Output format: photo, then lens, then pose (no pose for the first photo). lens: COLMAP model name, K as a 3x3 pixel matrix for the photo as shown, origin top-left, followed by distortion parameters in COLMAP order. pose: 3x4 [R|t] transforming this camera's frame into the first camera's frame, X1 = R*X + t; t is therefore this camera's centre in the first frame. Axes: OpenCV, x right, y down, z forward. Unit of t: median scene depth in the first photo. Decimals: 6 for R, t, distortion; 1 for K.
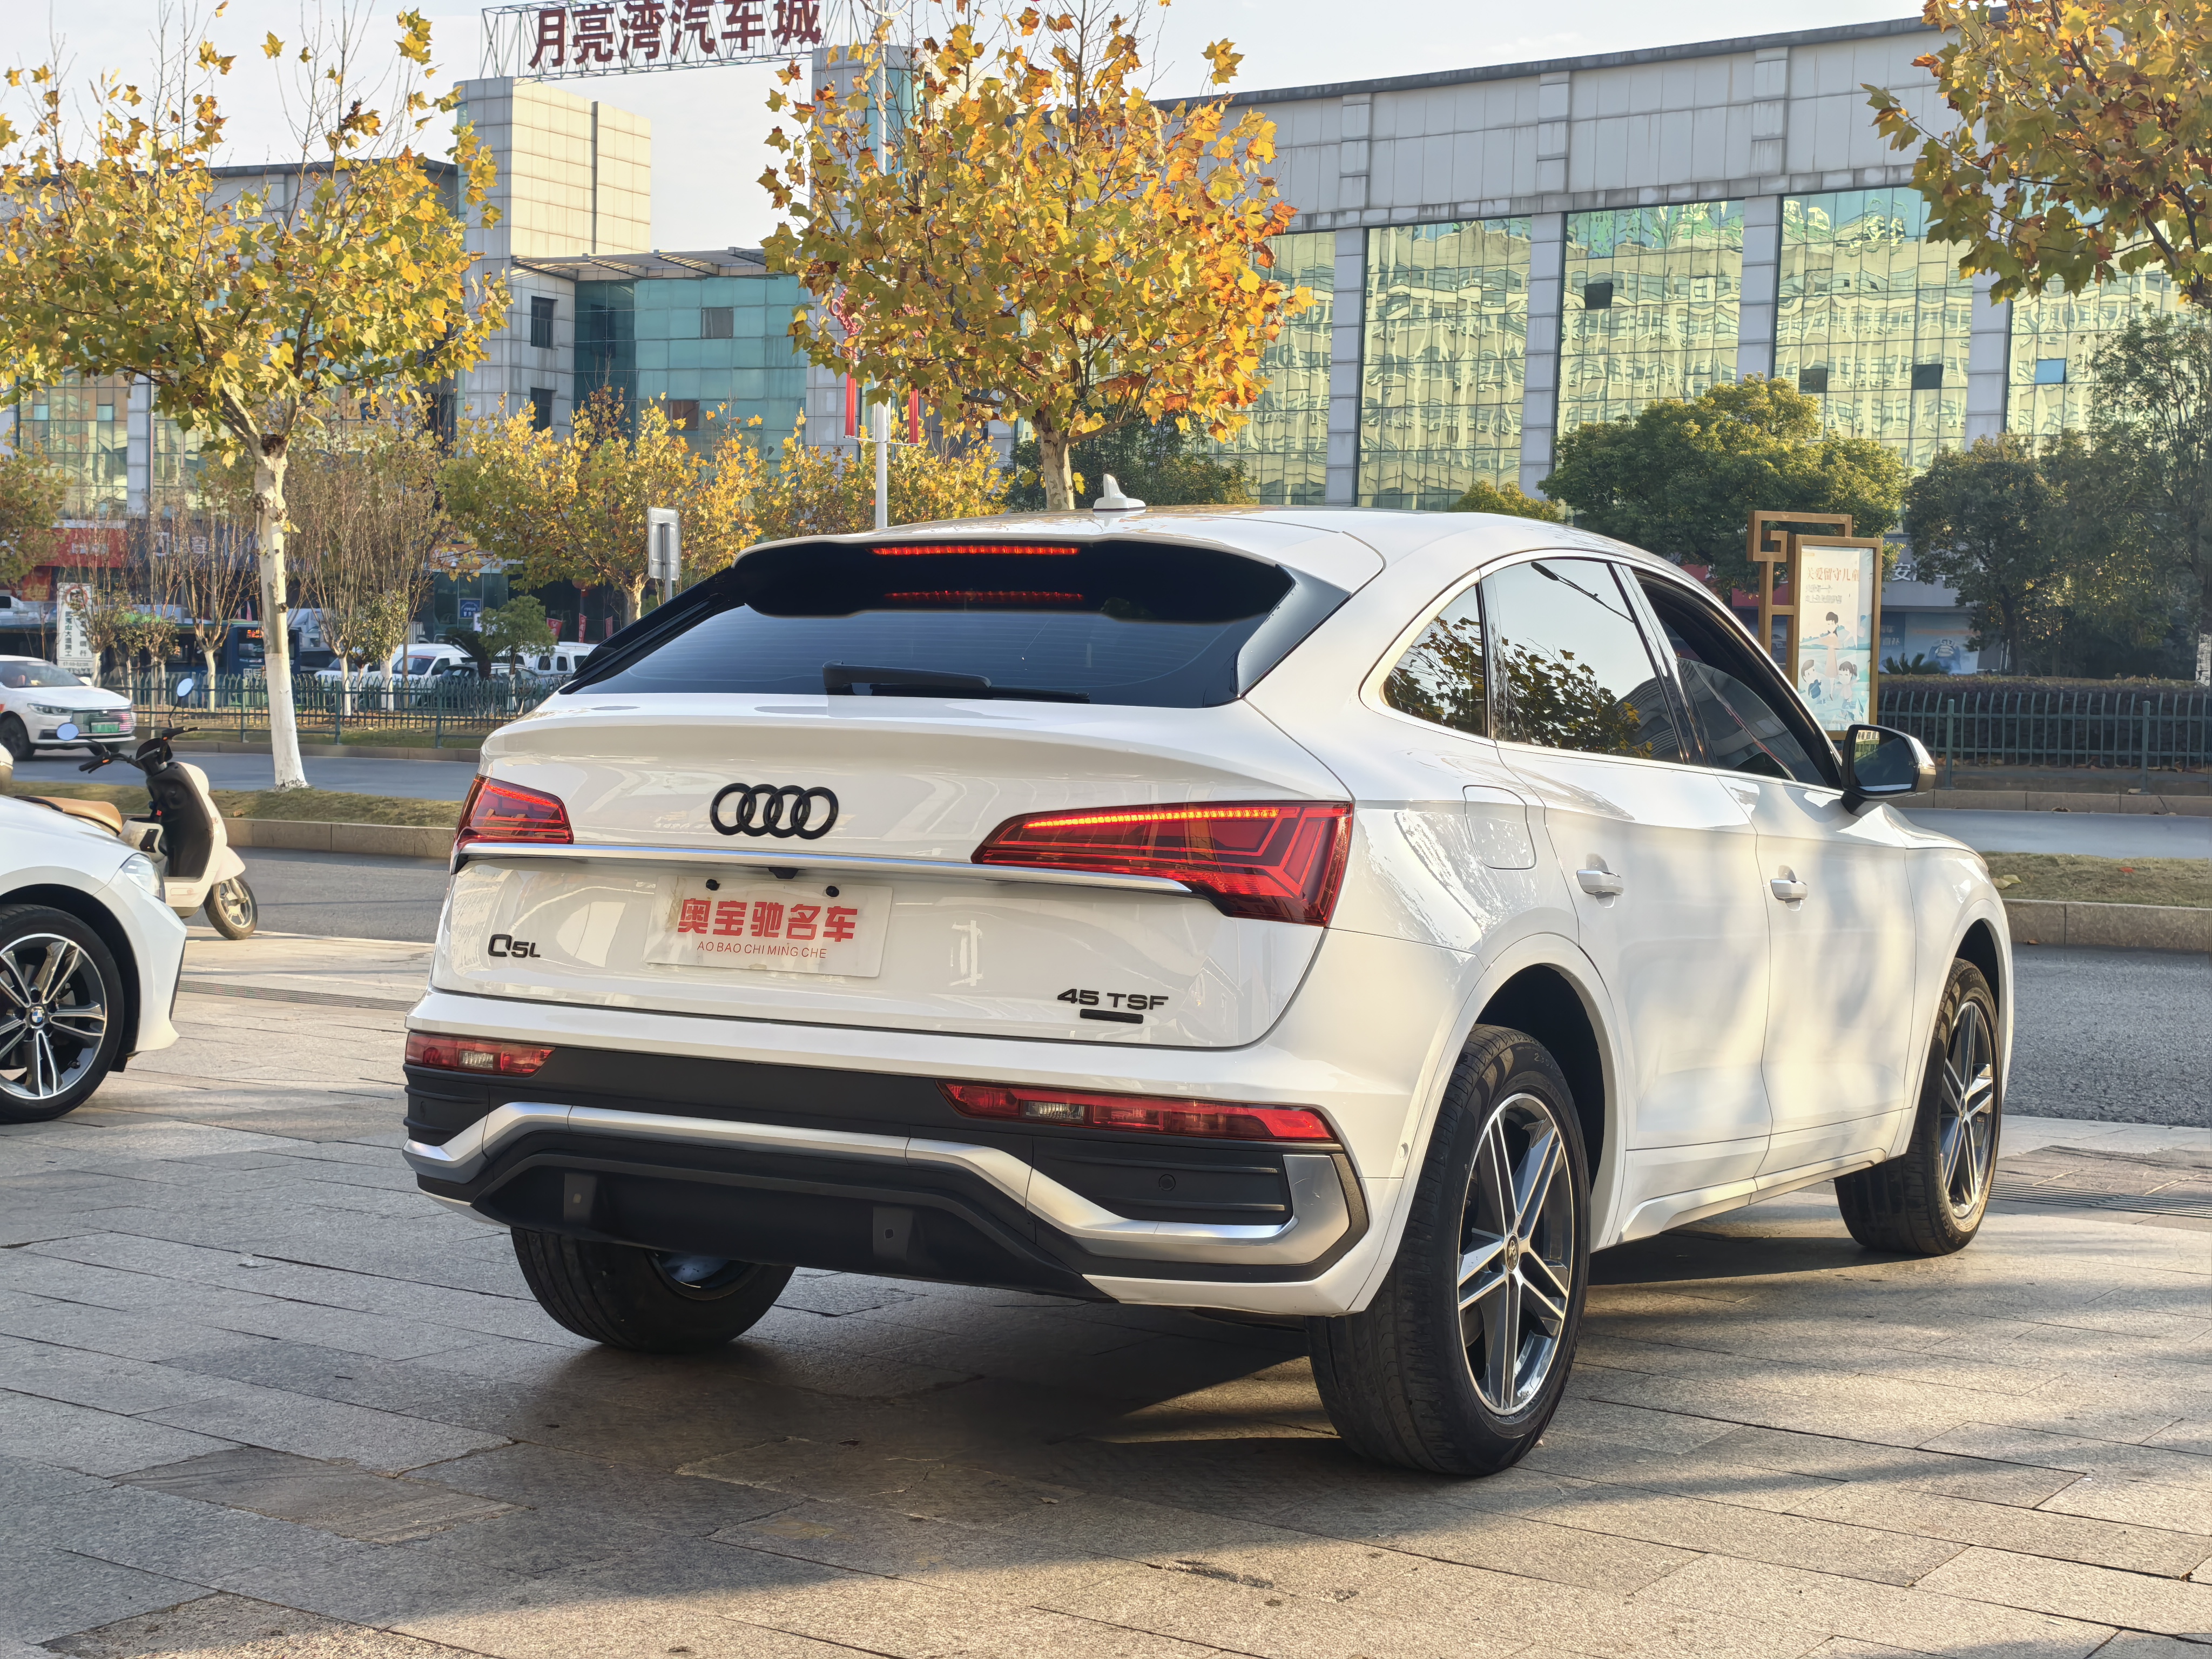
lens RADIAL K [[3090.5, 0, 1106.0], [0, 3090.5, 829.5], [0, 0, 1]] dist [0.174423, -0.623302]
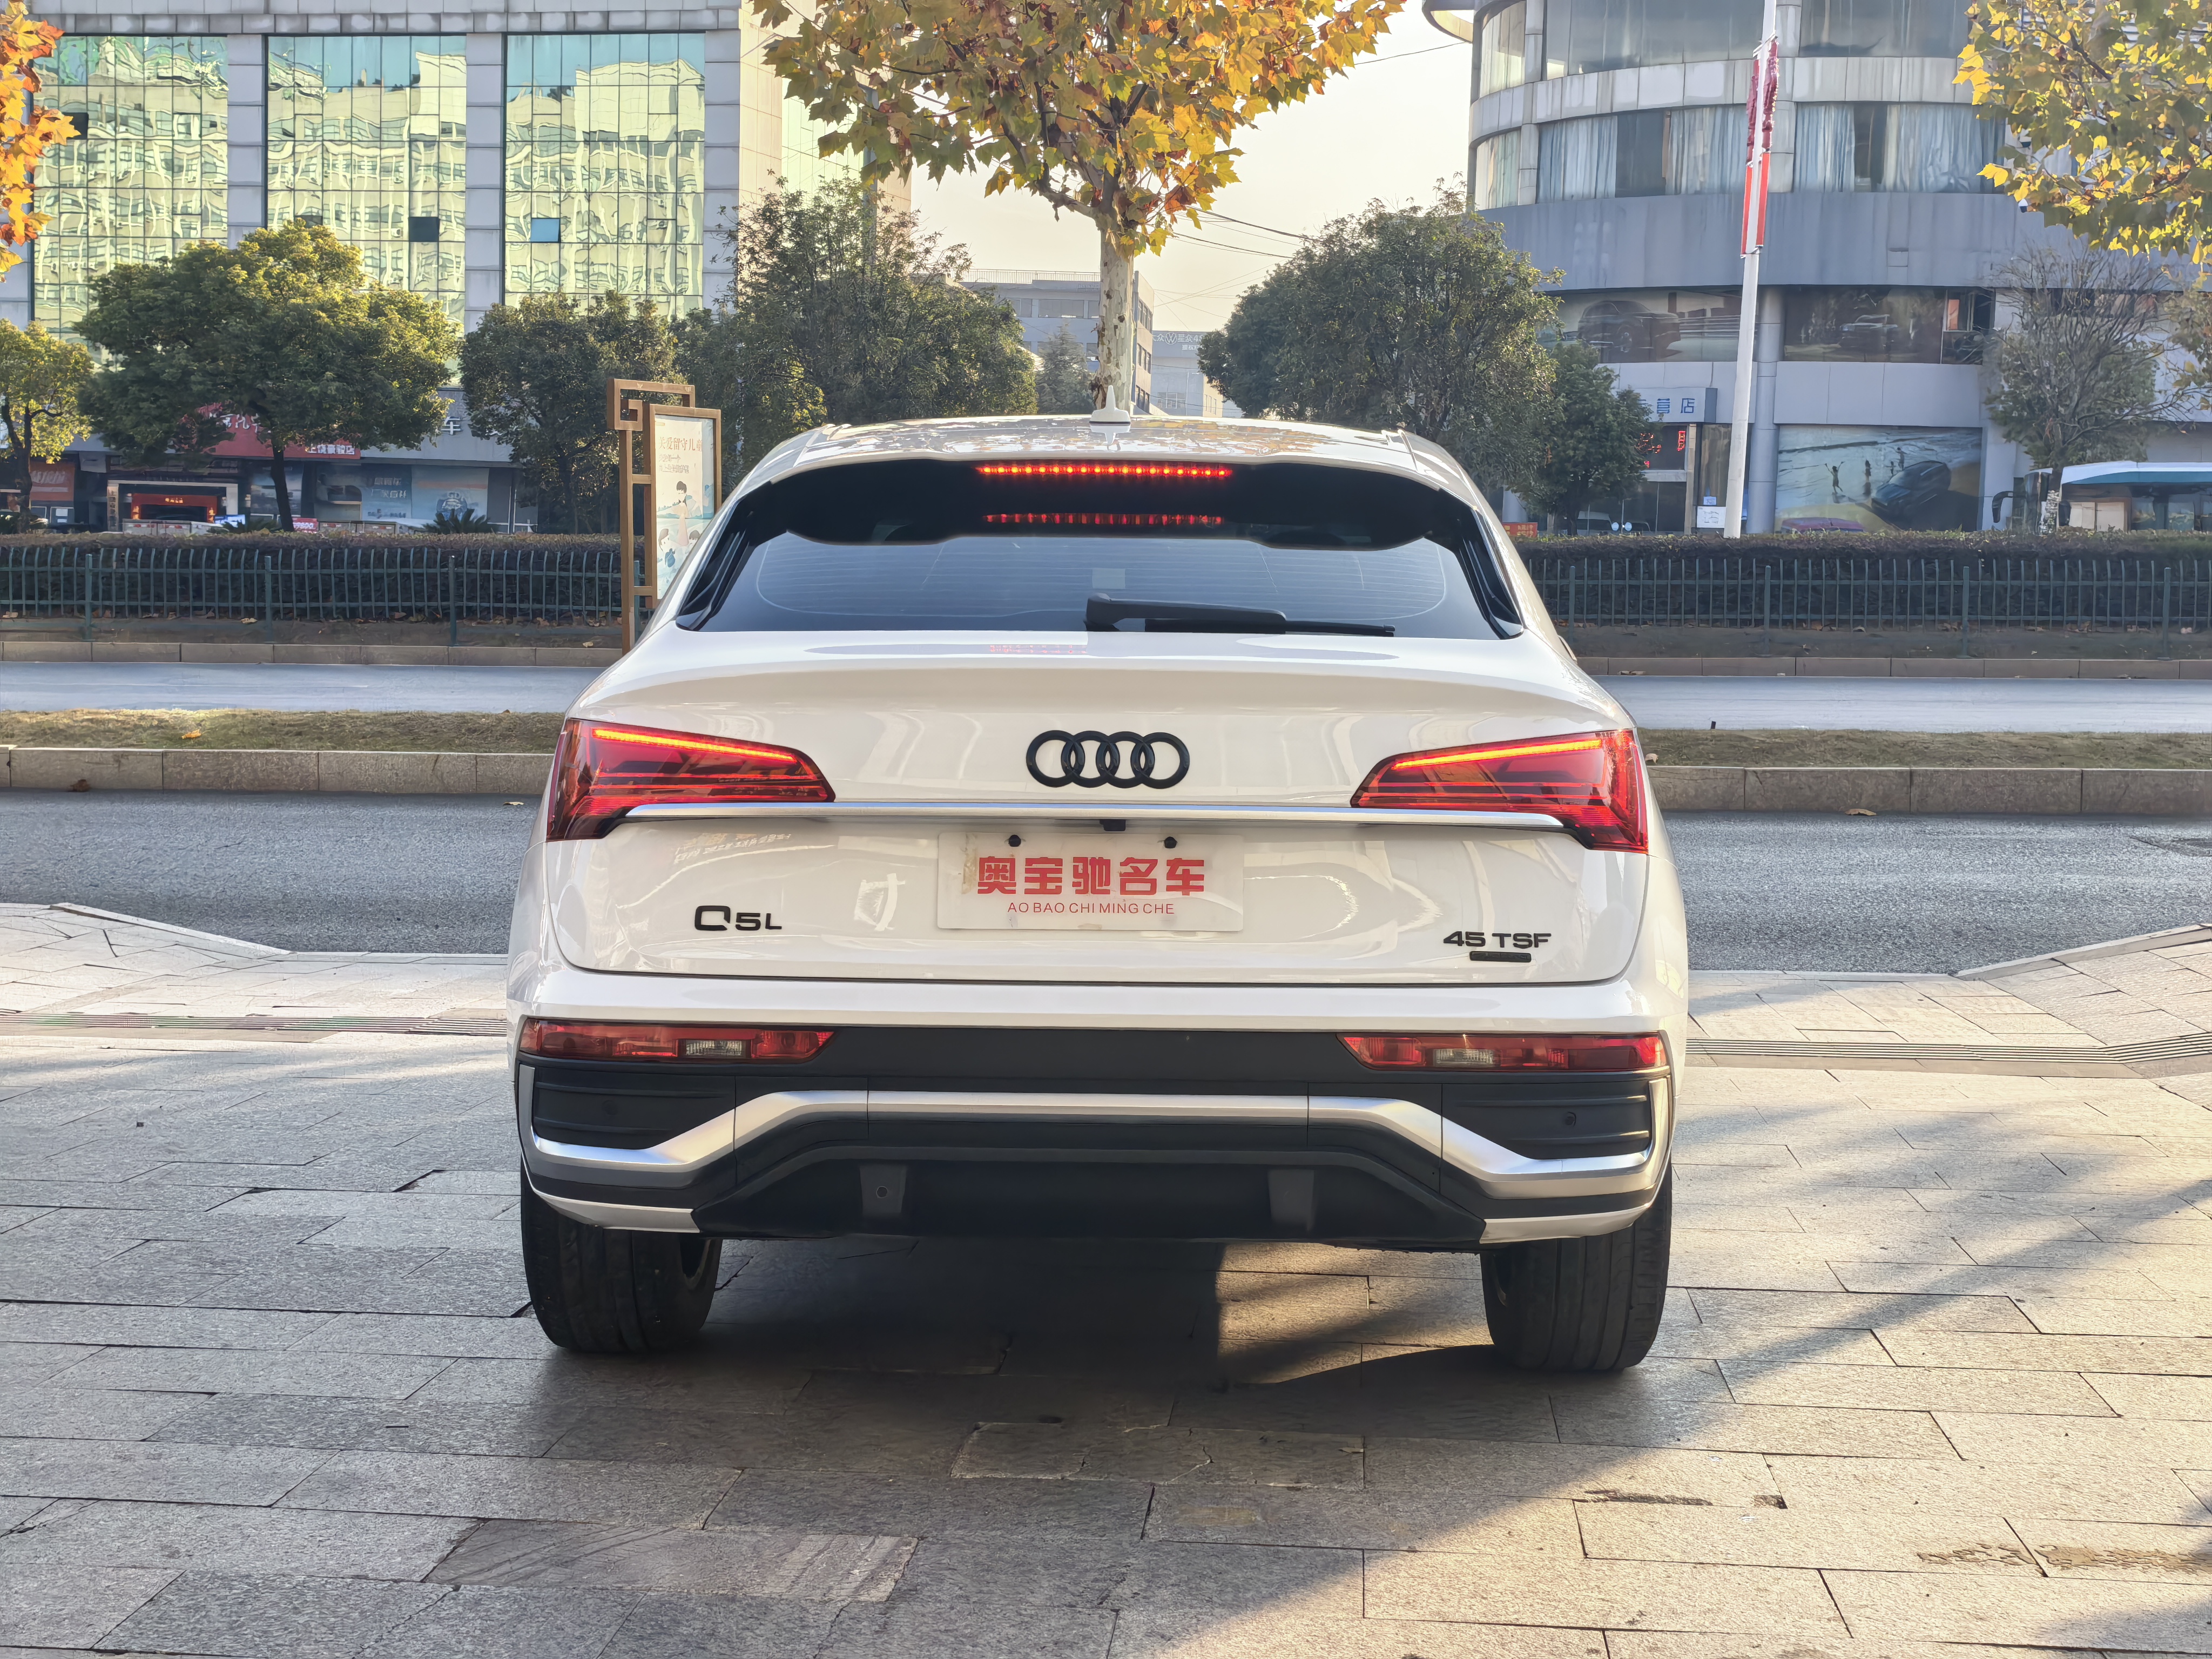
lens RADIAL K [[3094.7, 0, 1111.0], [0, 3094.7, 783.8], [0, 0, 1]] dist [0.178998, -0.652899]
pose [[0.881811, -0.041552, 0.469769, -0.510887], [0.025855, 0.998872, 0.039819, -0.033547], [-0.470894, -0.022967, 0.881891, 0.165102]]
